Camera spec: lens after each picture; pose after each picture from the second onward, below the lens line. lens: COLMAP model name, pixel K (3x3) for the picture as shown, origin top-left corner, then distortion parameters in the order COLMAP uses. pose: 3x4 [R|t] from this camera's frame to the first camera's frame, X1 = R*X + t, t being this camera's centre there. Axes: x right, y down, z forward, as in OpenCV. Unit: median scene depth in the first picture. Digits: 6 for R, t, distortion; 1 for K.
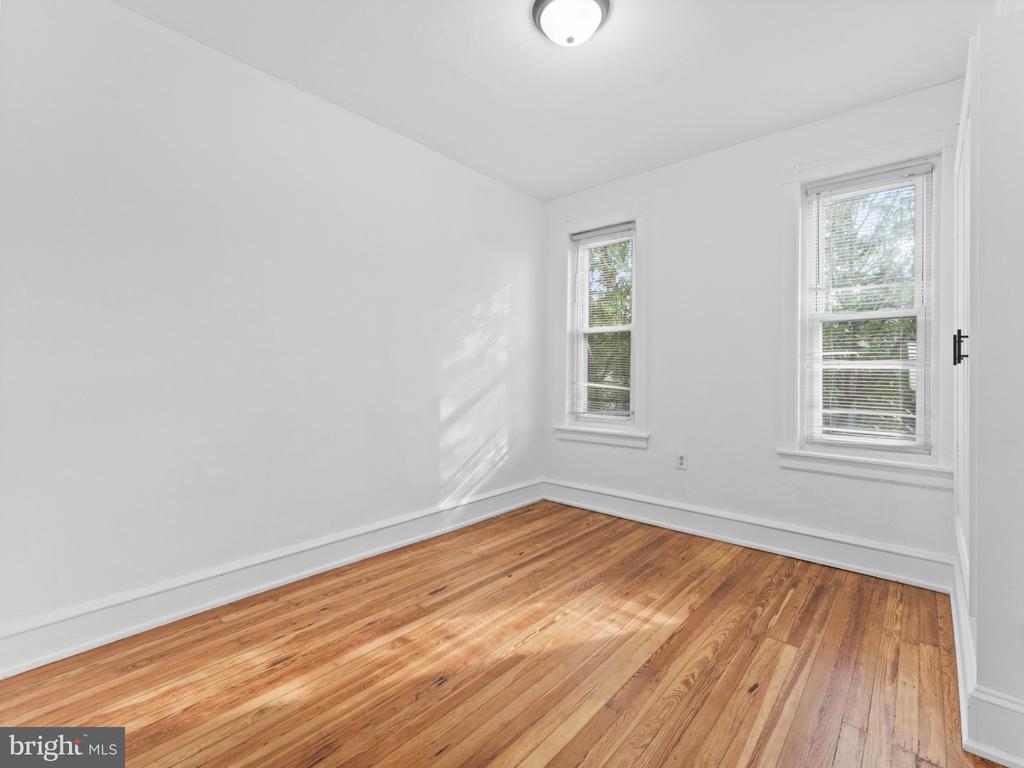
lens RADIAL K [[469.3, 0, 513.3], [0, 469.3, 376.9], [0, 0, 1]] dist [0.002291, -0.001853]
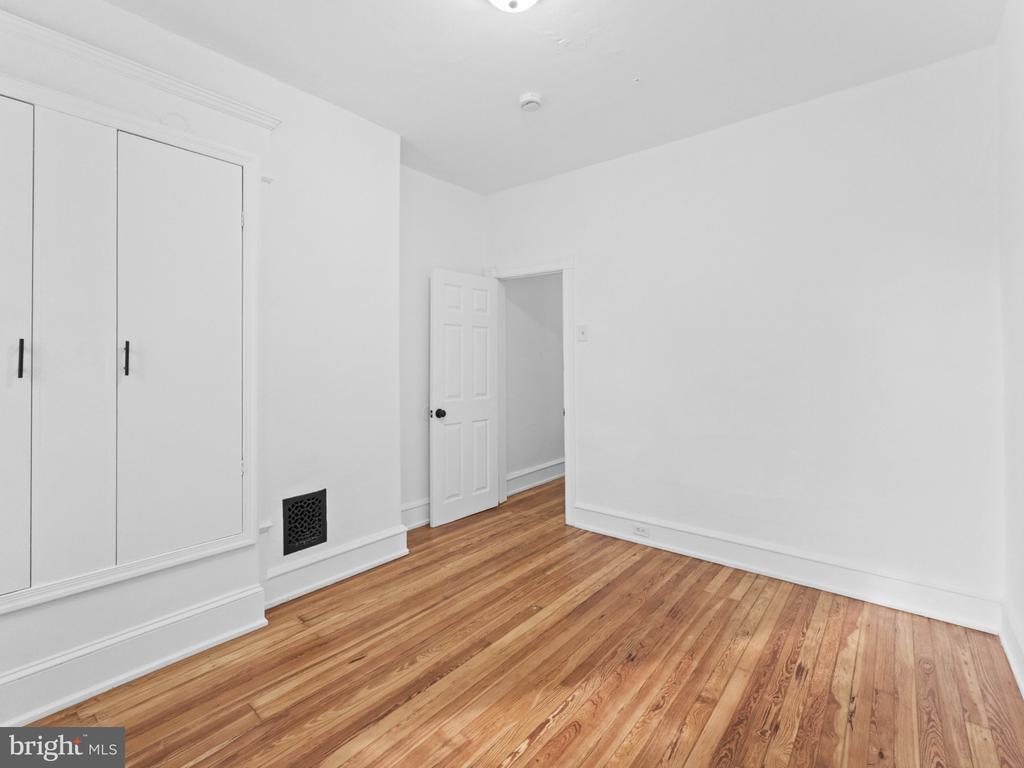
lens RADIAL K [[469.3, 0, 511.1], [0, 469.3, 376.3], [0, 0, 1]] dist [0.002291, -0.001853]
pose [[-0.999458, -0.003499, -0.032735, 0.166360], [-0.004667, 0.999352, 0.035678, -0.064898], [0.032589, 0.035811, -0.998827, 2.004511]]
